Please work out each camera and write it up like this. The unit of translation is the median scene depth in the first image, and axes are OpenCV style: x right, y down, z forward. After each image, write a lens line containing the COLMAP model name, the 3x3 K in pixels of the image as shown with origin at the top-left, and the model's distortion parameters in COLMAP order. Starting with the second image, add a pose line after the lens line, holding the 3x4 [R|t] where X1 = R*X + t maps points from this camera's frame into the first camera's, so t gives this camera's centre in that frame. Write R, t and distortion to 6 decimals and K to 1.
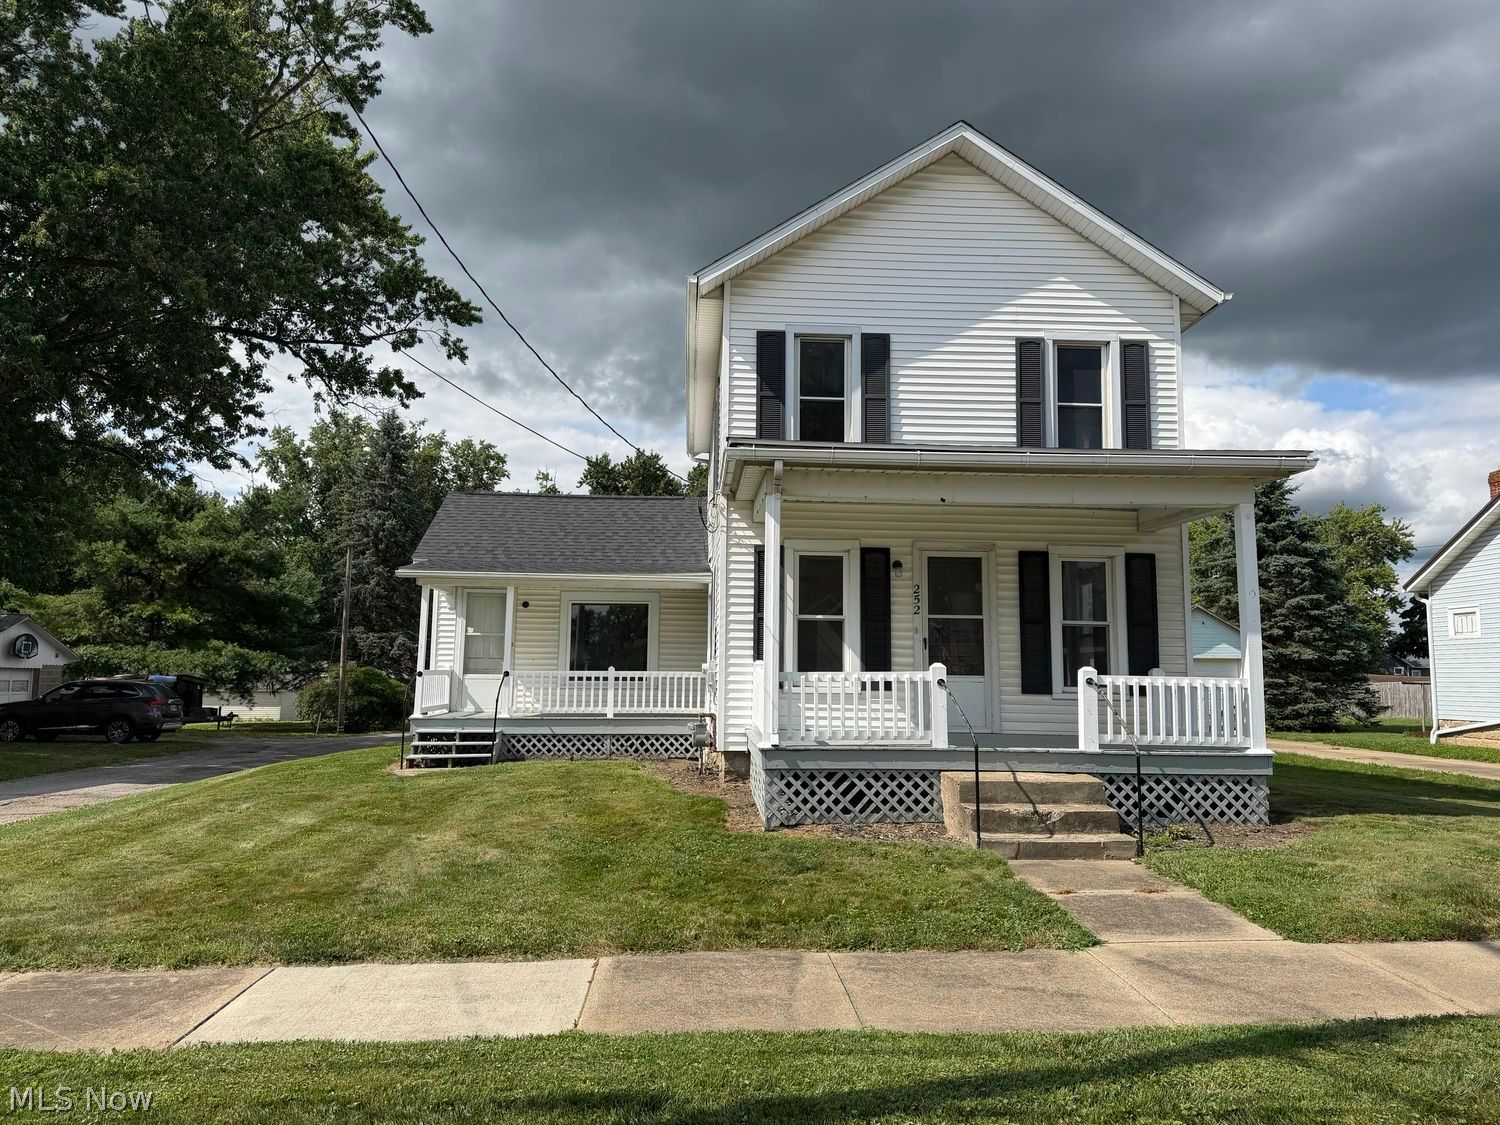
lens RADIAL K [[1027.4, 0, 750.0], [0, 1027.4, 562.5], [0, 0, 1]] dist [0.188259, -0.302844]
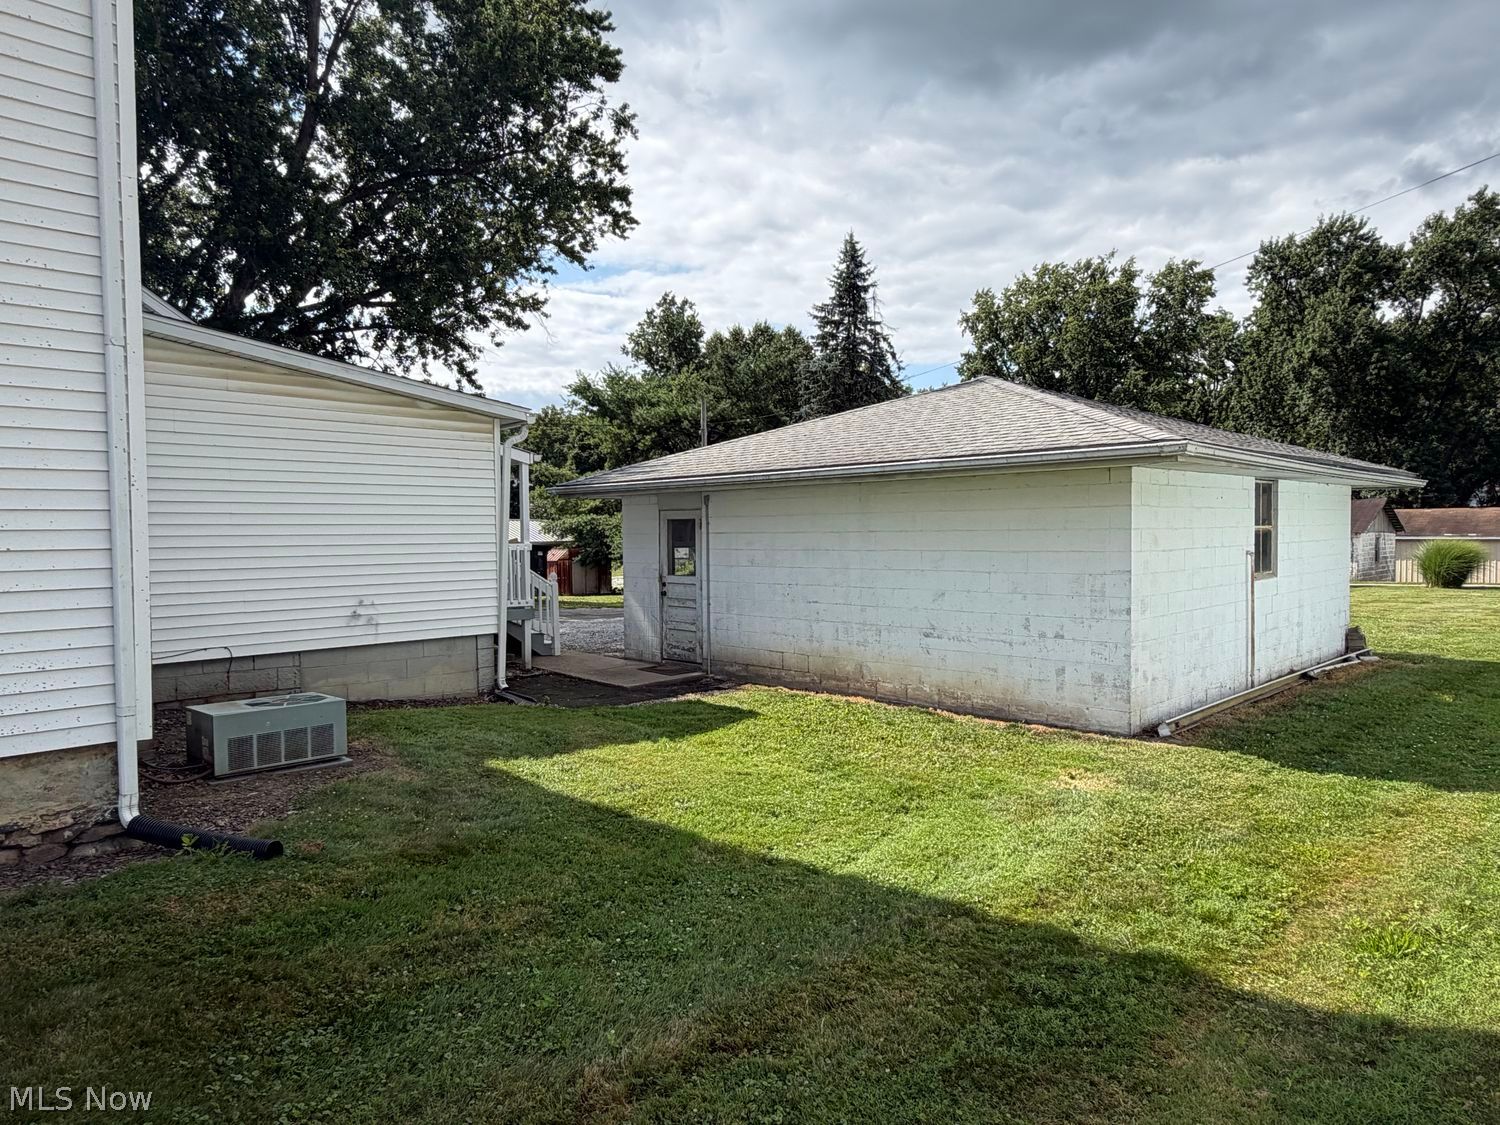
lens RADIAL K [[946.2, 0, 723.1], [0, 946.2, 562.7], [0, 0, 1]] dist [-0.005322, -0.005306]
pose [[0.648778, 0.002414, -0.760974, 0.837442], [0.105622, 0.990030, 0.093190, 0.172824], [0.753612, -0.140836, 0.642054, 1.589948]]
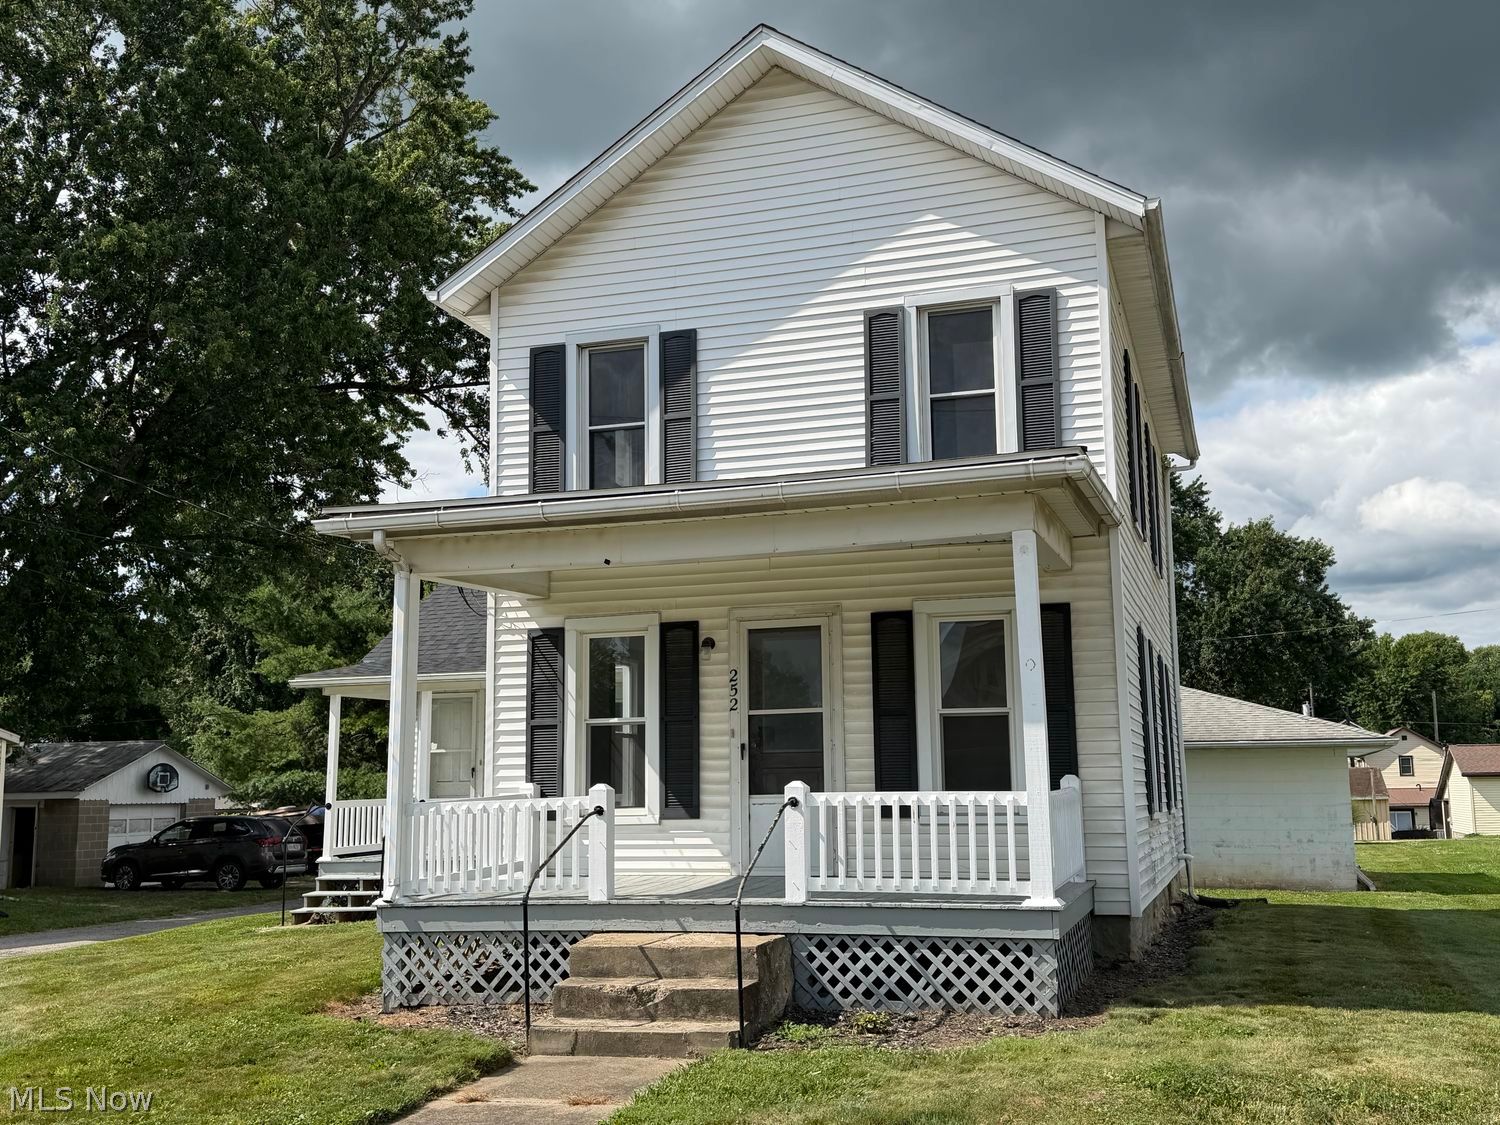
lens RADIAL K [[1477.3, 0, 745.4], [0, 1477.3, 569.1], [0, 0, 1]] dist [0.271858, -0.568908]
pose [[0.928466, -0.079212, -0.362872, 0.538840], [0.066147, 0.996640, -0.048310, 0.002242], [0.365479, 0.020852, 0.930586, 0.037372]]
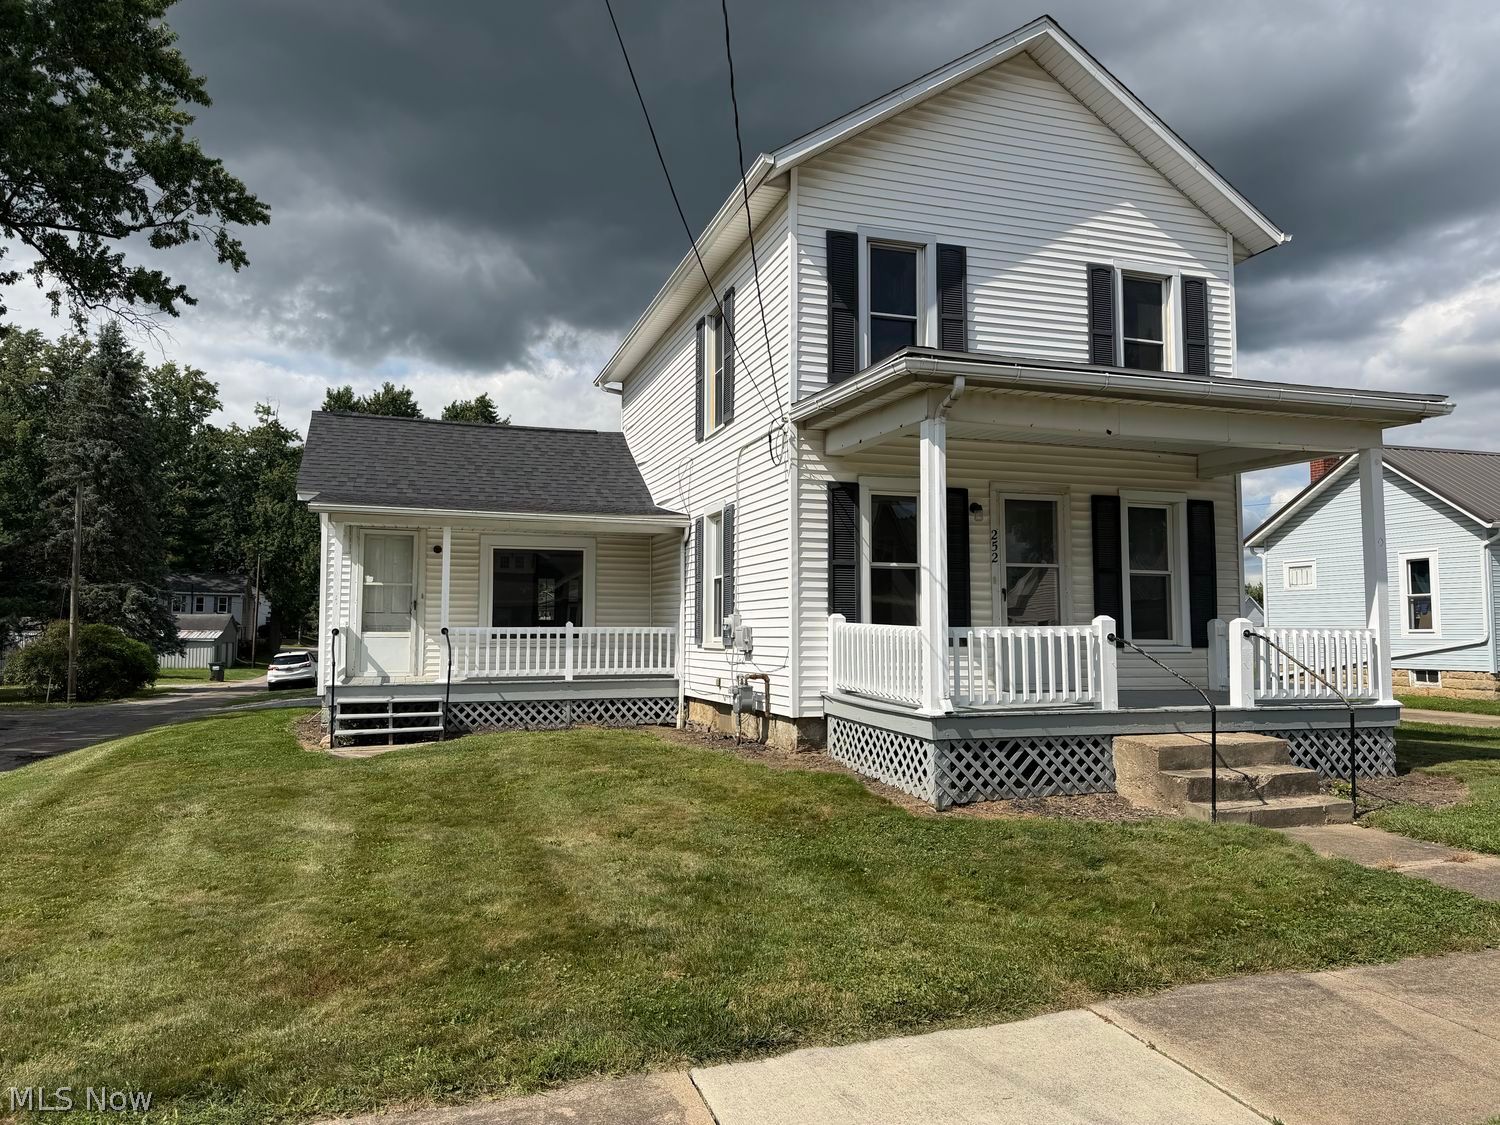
lens RADIAL K [[1027.3, 0, 743.3], [0, 1027.3, 566.3], [0, 0, 1]] dist [0.139585, -0.188162]
pose [[0.966913, 0.006633, 0.255021, -0.277721], [-0.018942, 0.998769, 0.045840, 0.015762], [-0.254403, -0.049154, 0.965848, 0.172293]]
